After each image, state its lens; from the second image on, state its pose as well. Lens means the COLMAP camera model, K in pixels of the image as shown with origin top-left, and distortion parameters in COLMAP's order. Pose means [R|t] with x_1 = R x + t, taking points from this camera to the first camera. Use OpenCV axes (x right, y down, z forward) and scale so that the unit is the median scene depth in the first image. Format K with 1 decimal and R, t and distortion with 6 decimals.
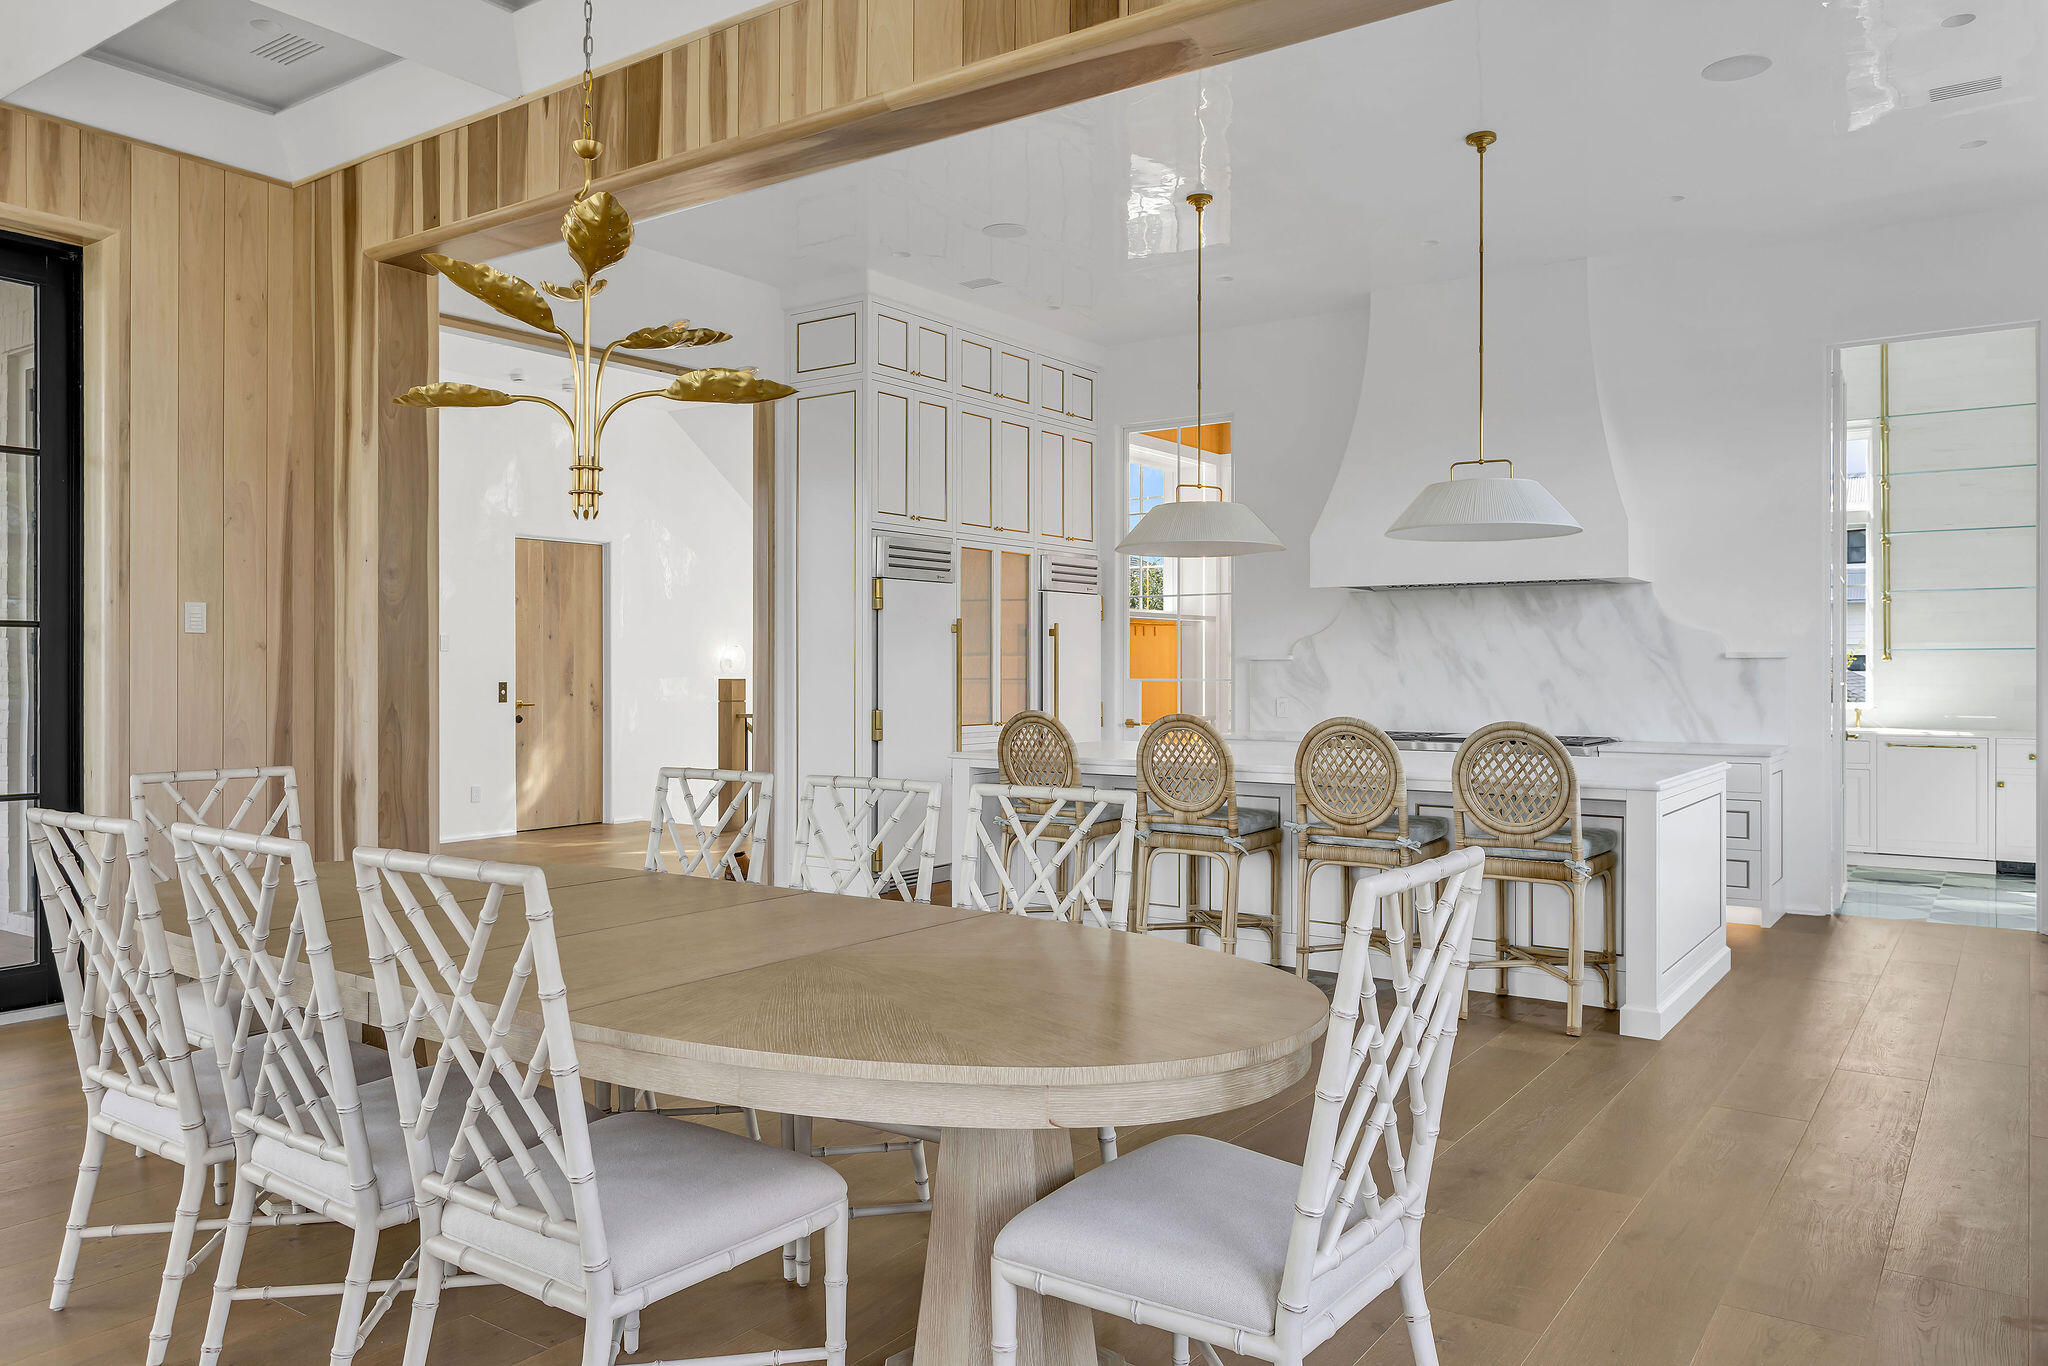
lens RADIAL K [[1462.2, 0, 1012.5], [0, 1462.2, 665.0], [0, 0, 1]] dist [0.010245, -0.002437]
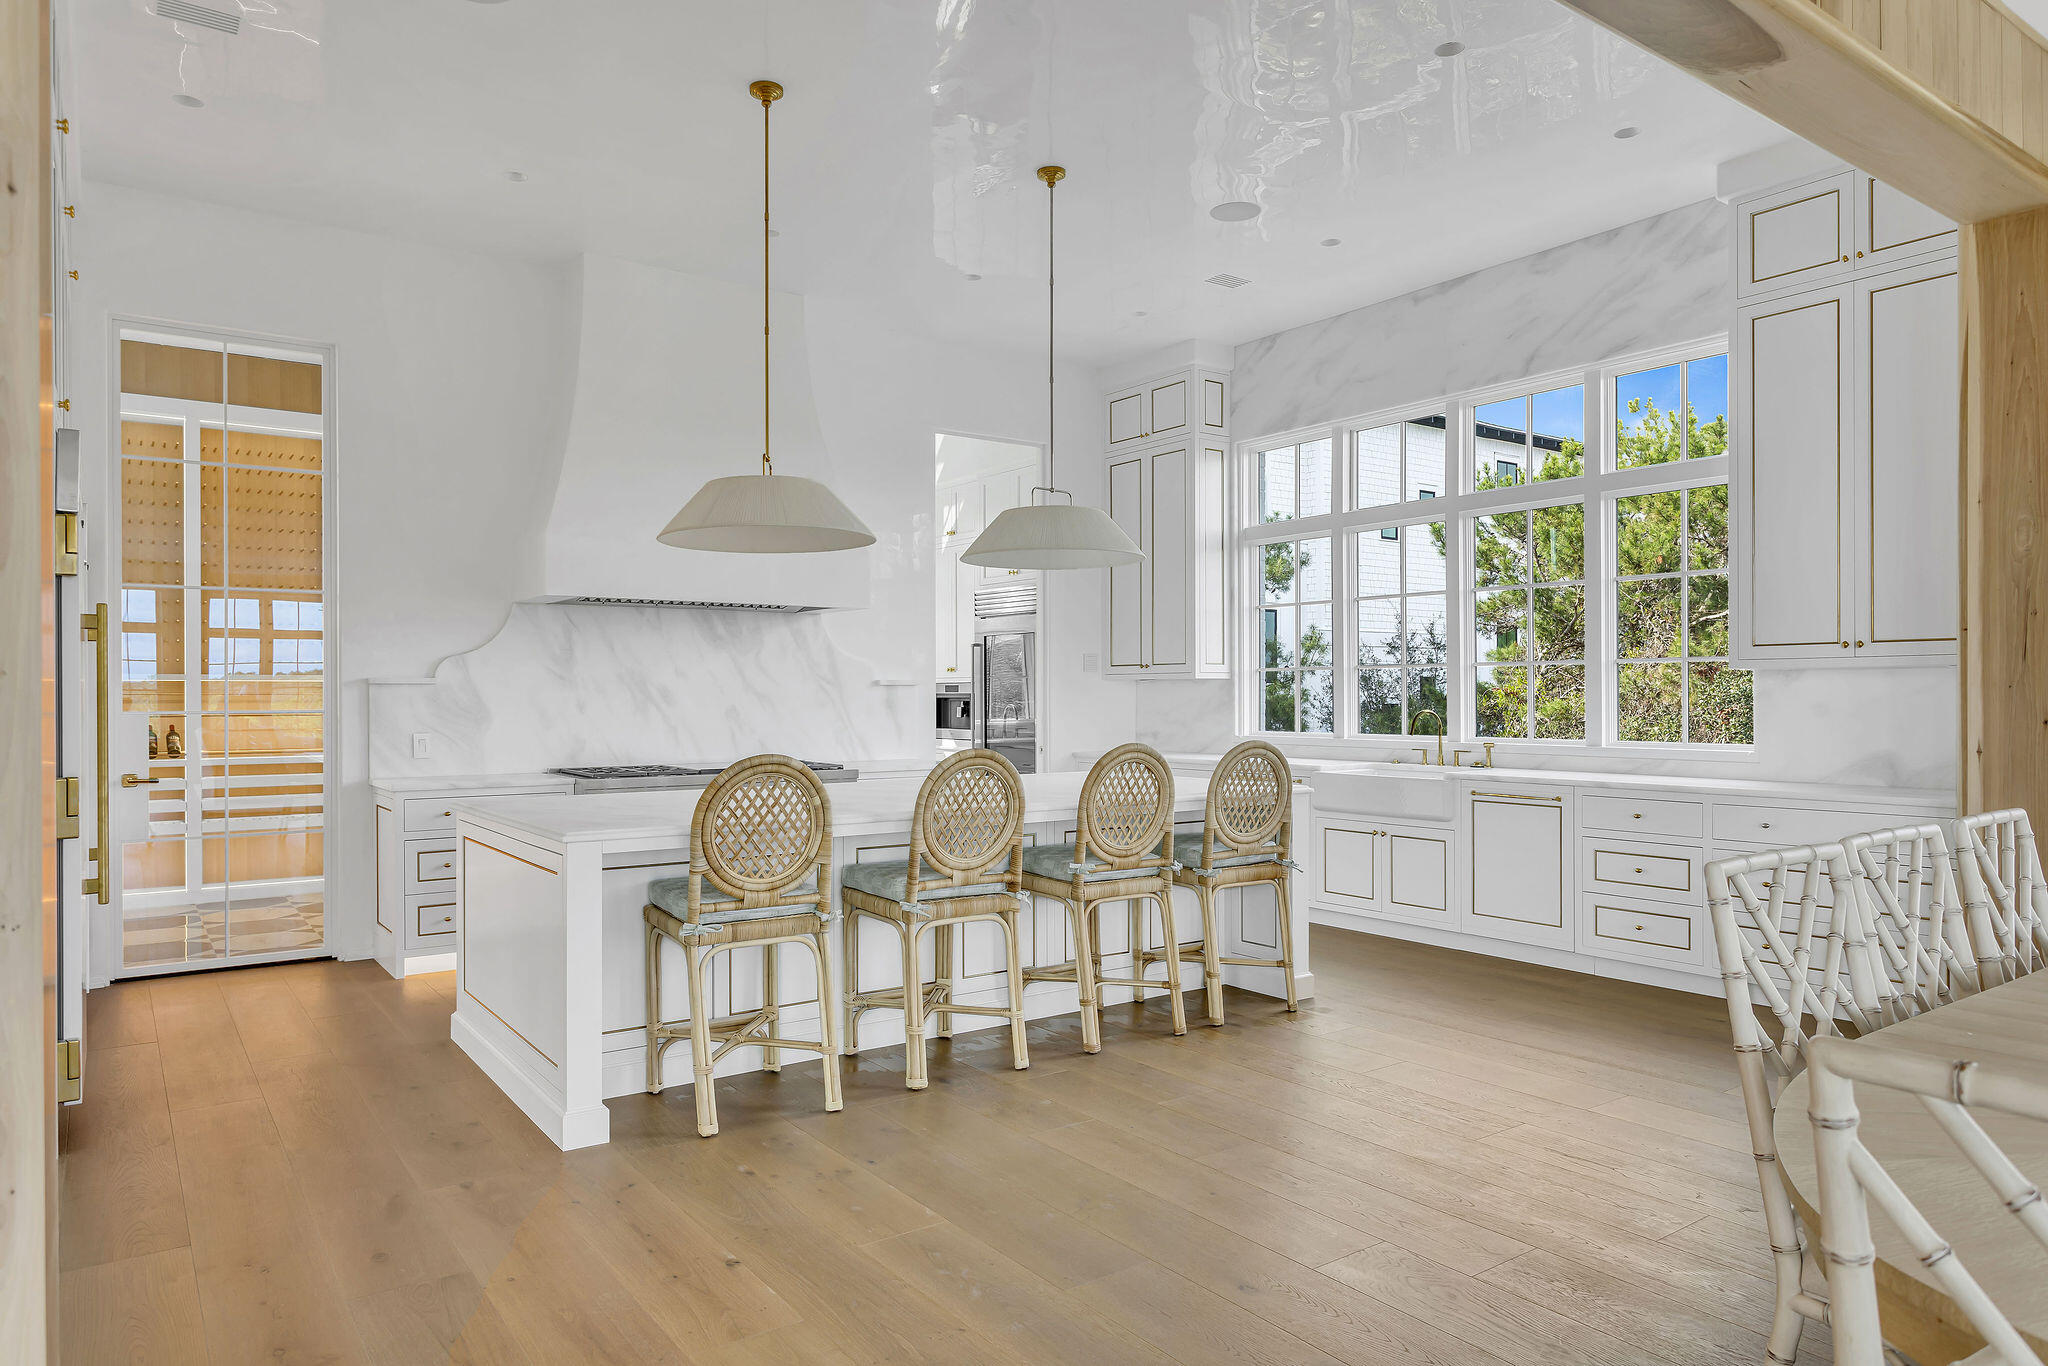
lens RADIAL K [[1262.4, 0, 1029.9], [0, 1262.4, 695.1], [0, 0, 1]] dist [0.002842, -0.000594]
pose [[0.333313, -0.000410, 0.942816, -0.400880], [0.001131, 0.999999, 0.000035, 0.003184], [-0.942815, 0.001054, 0.333313, 0.562734]]
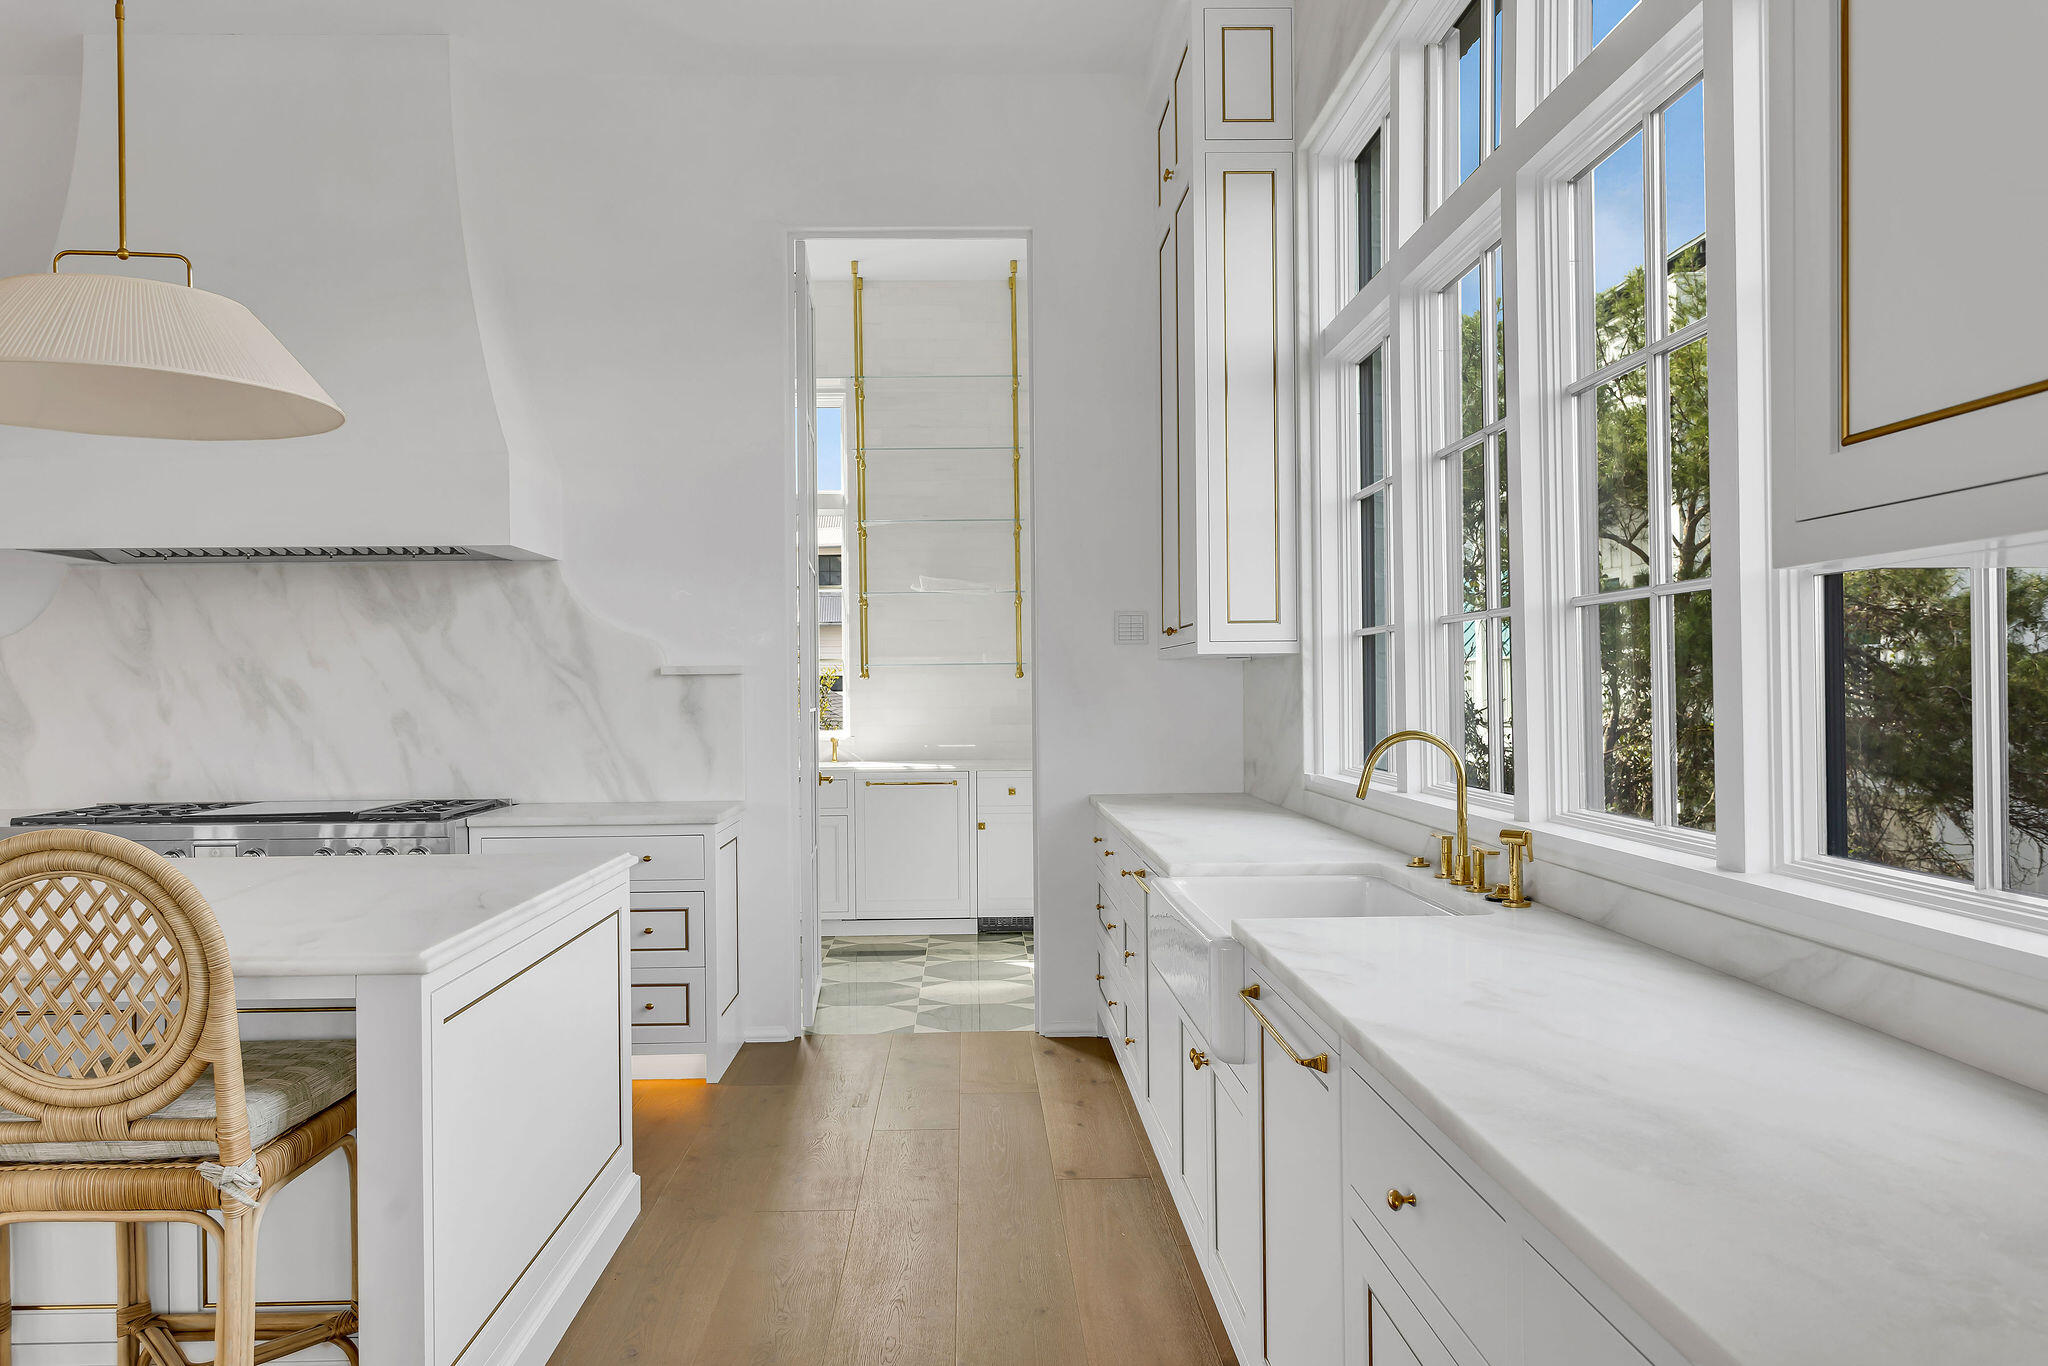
lens RADIAL K [[1501.2, 0, 1004.3], [0, 1501.2, 687.3], [0, 0, 1]] dist [0.002135, -0.002982]
pose [[0.805965, -0.007967, 0.591910, 0.204102], [0.008441, 0.999962, 0.001965, 0.001008], [-0.591903, 0.003412, 0.806002, 0.347755]]
